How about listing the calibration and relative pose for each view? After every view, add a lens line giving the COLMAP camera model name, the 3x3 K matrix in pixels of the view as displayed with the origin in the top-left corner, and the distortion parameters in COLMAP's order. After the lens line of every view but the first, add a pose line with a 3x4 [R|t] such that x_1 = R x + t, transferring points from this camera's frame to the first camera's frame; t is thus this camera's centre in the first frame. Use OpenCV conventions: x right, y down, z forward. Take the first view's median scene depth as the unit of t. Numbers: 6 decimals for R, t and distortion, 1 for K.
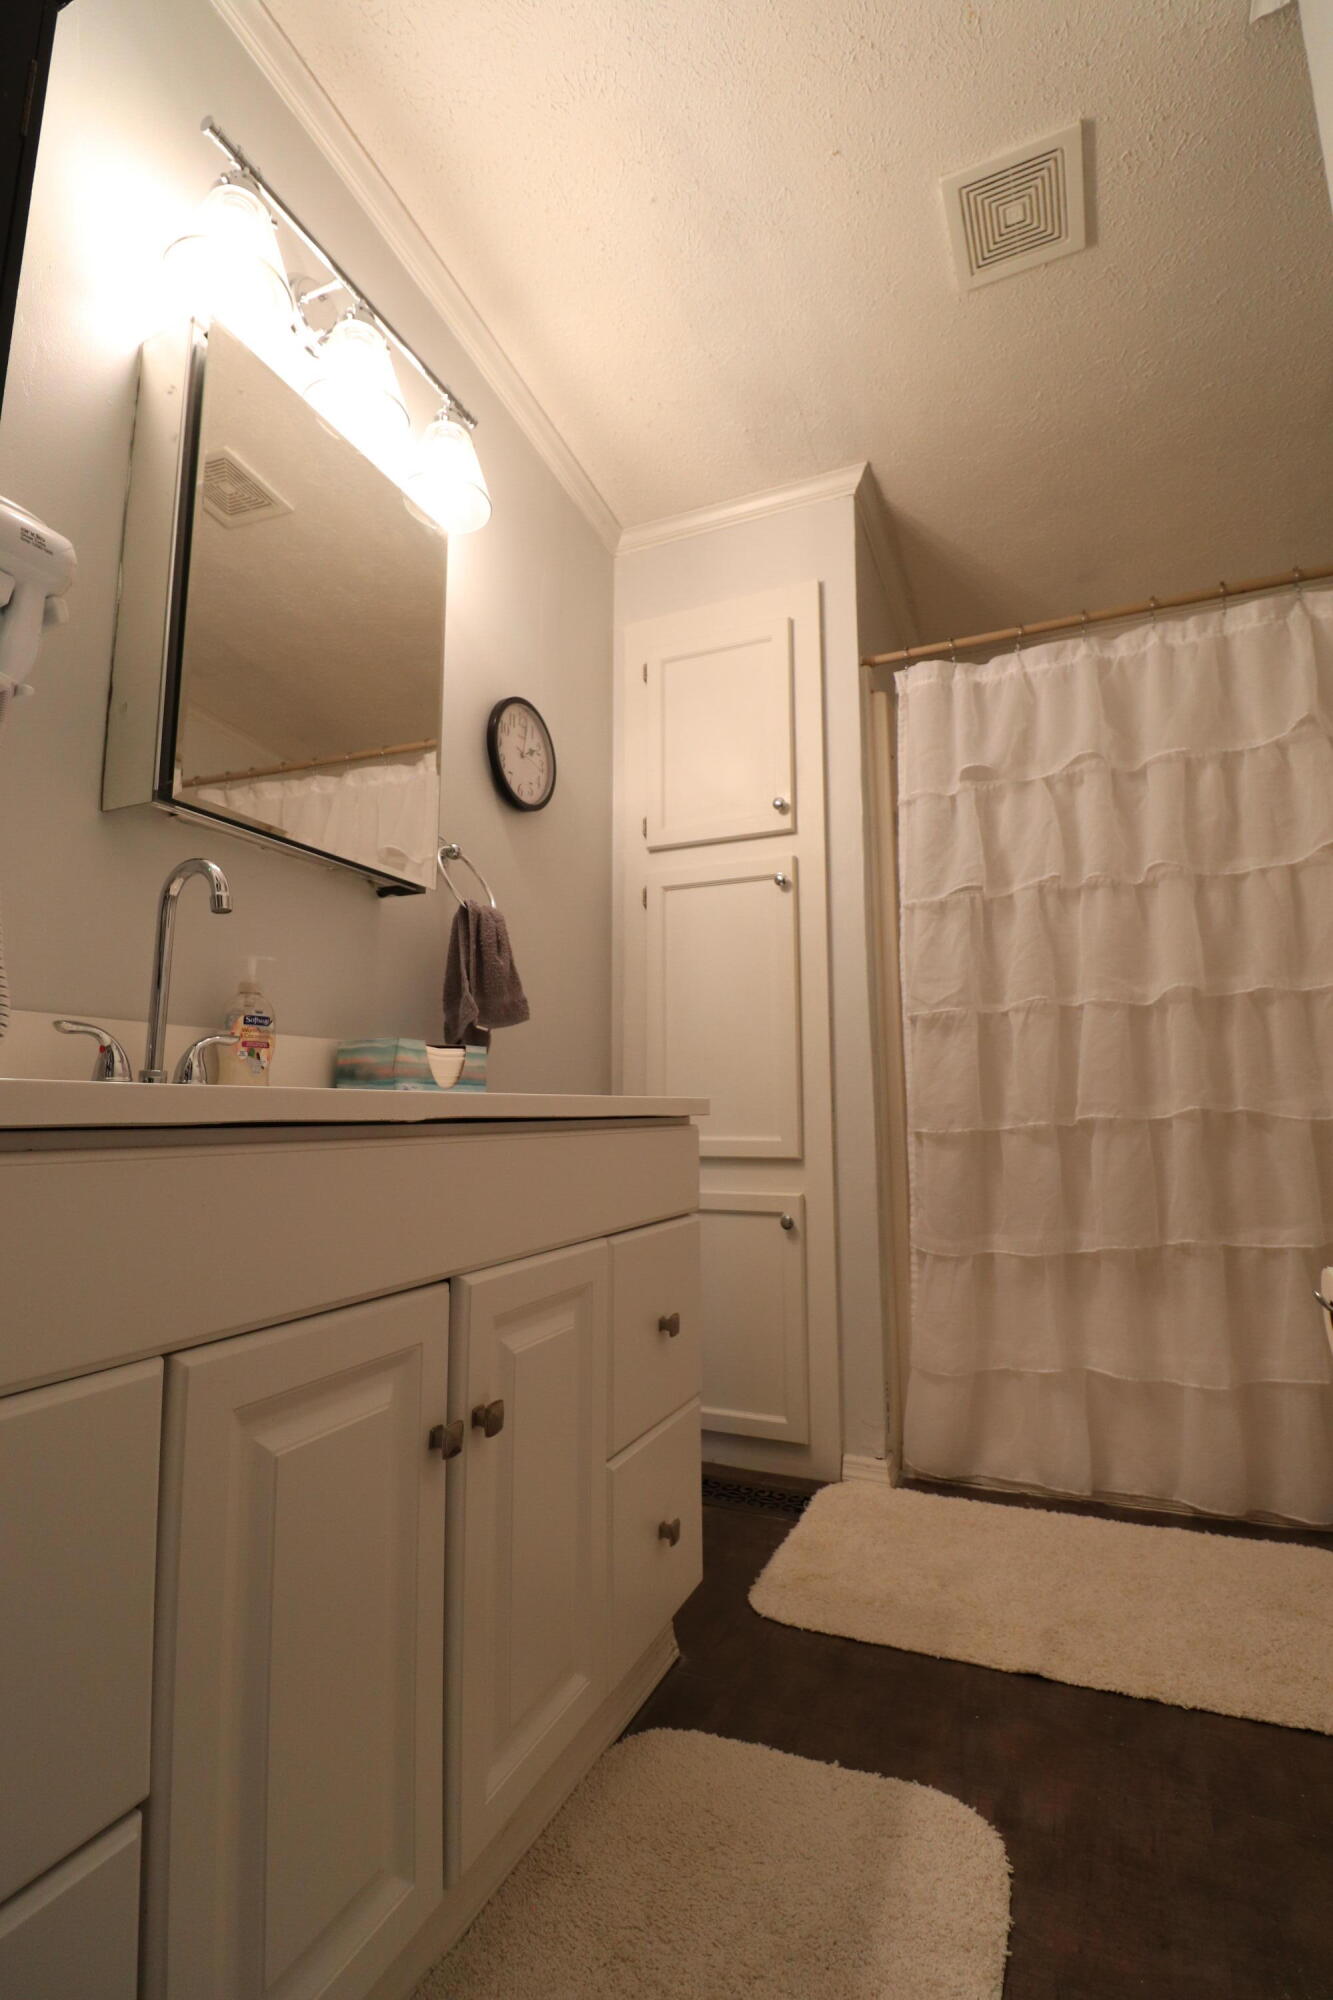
lens RADIAL K [[935.3, 0, 670.3], [0, 935.3, 997.6], [0, 0, 1]] dist [-0.011644, -0.003953]
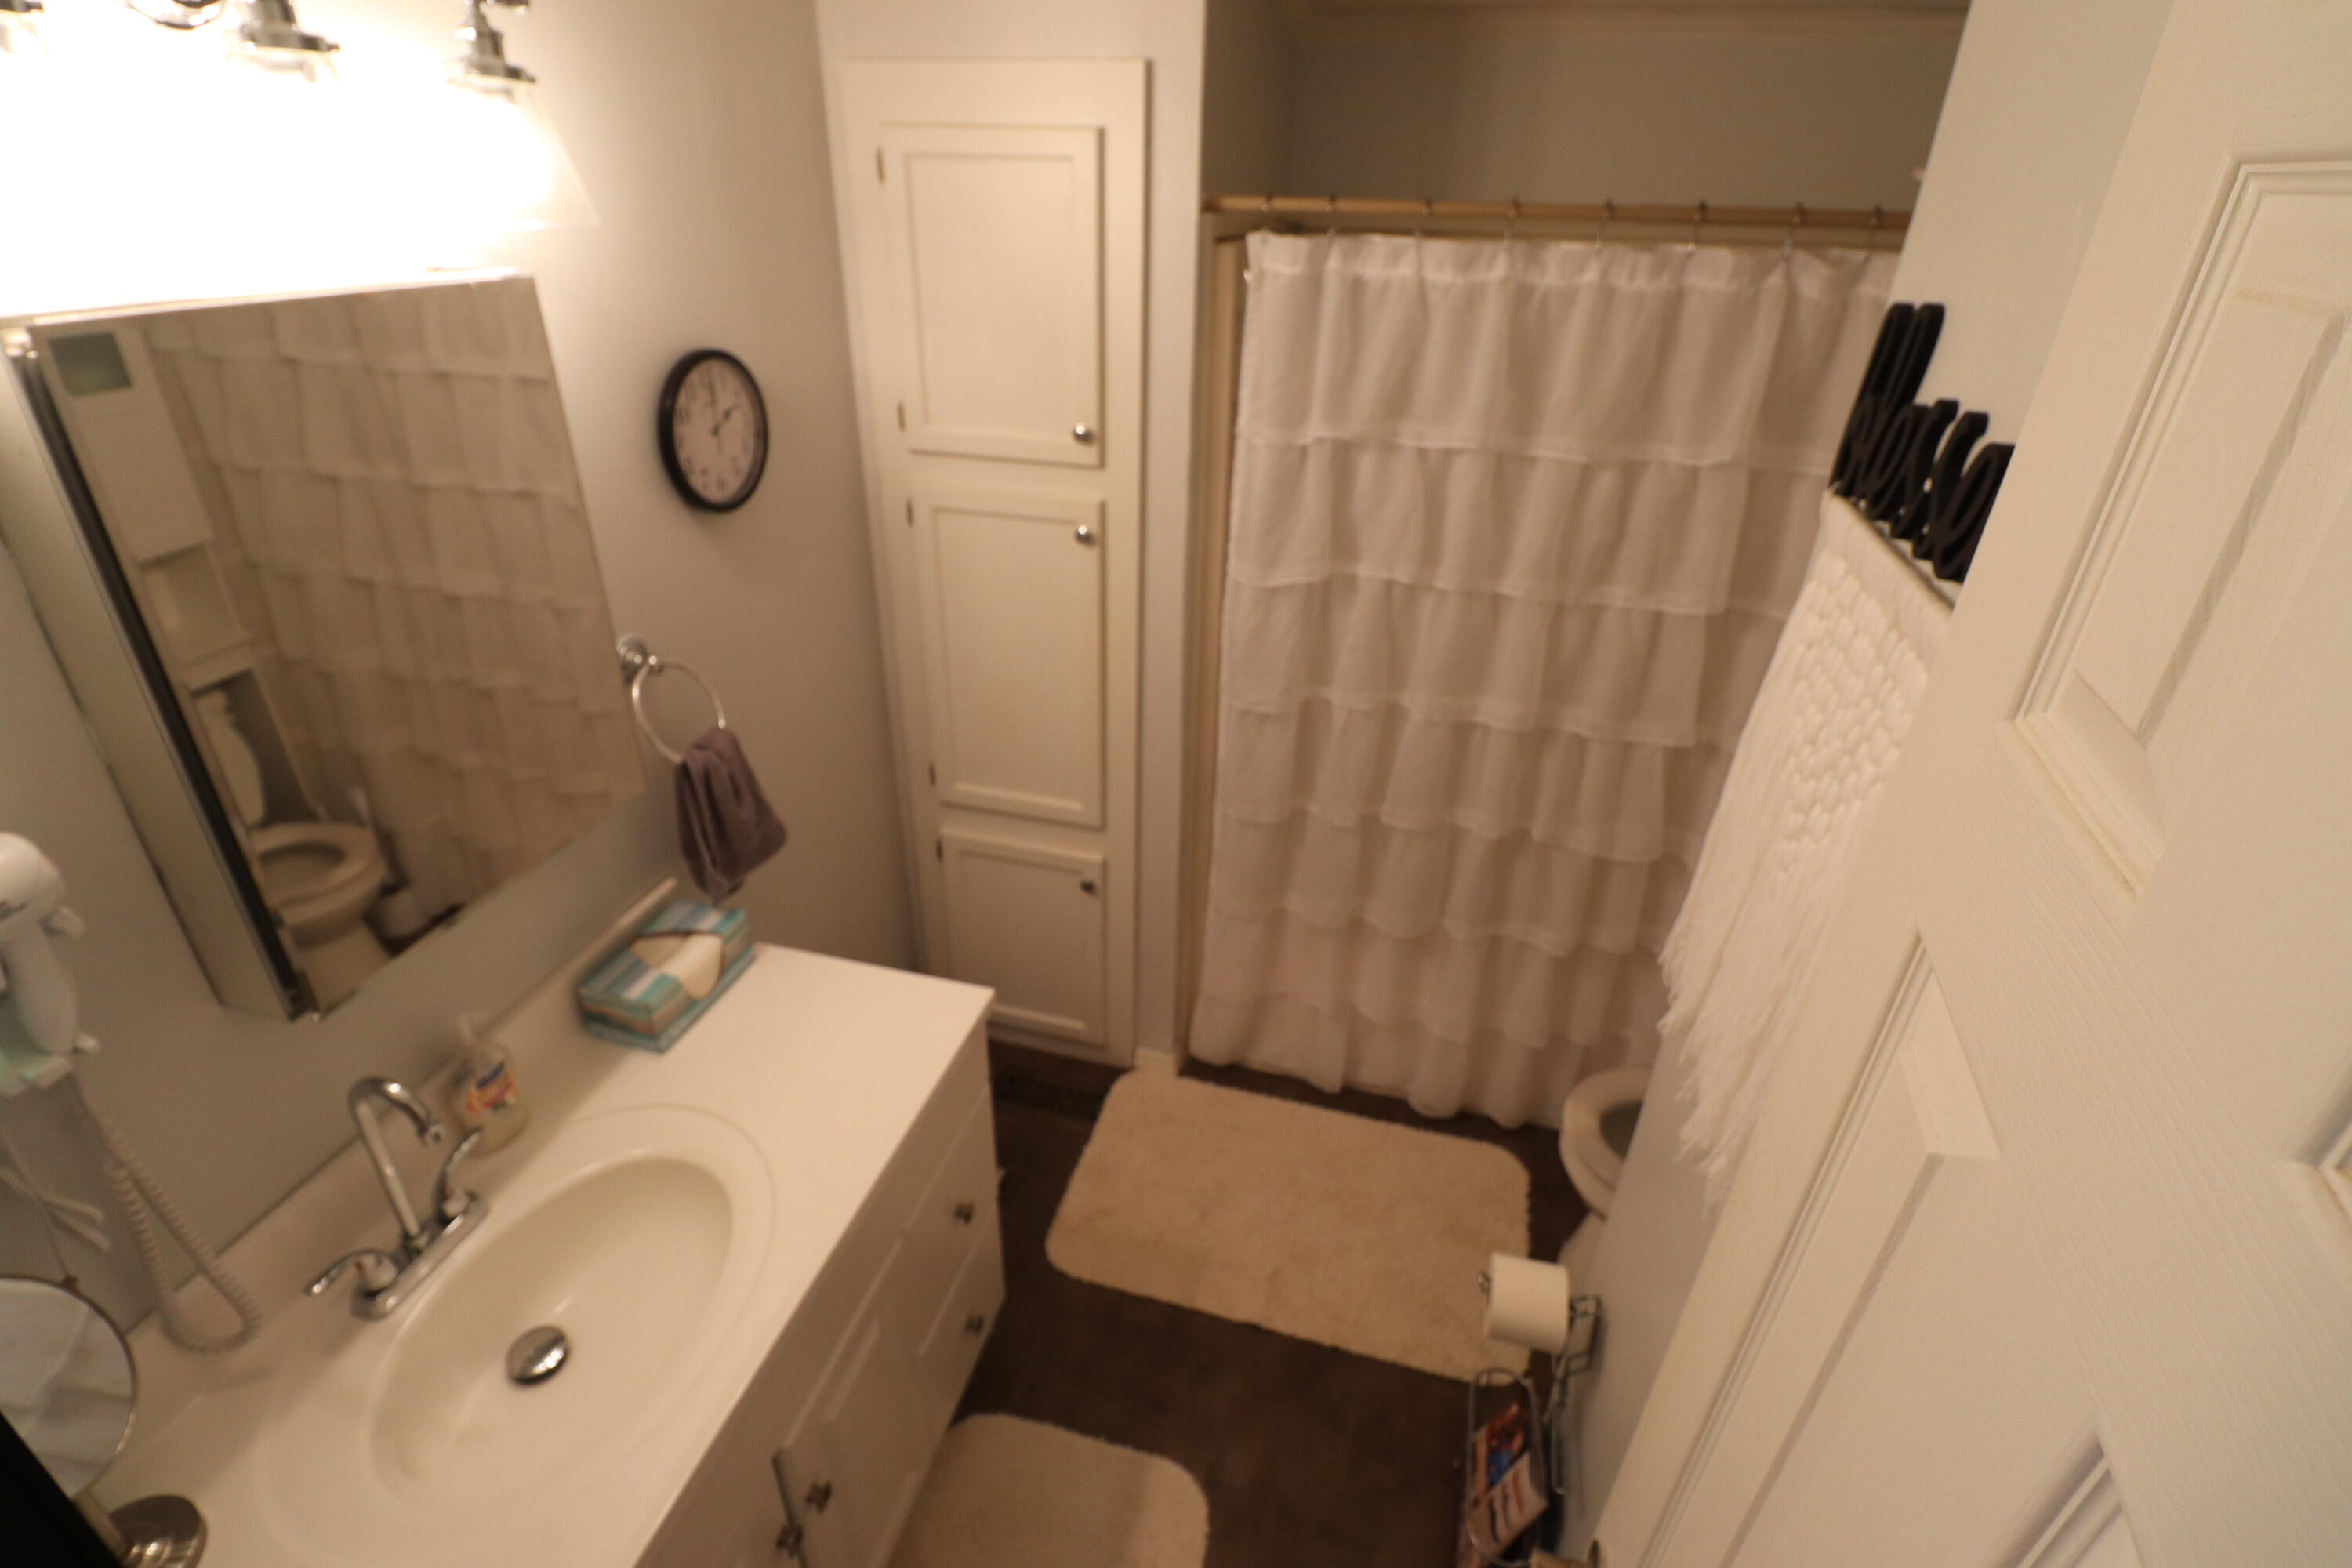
lens RADIAL K [[1100.0, 0, 1160.4], [0, 1100.0, 778.4], [0, 0, 1]] dist [-0.011644, -0.003953]
pose [[0.988846, -0.049002, 0.140647, 0.045582], [-0.042762, 0.811164, 0.583254, -0.546937], [-0.142668, -0.582763, 0.800021, 0.133887]]
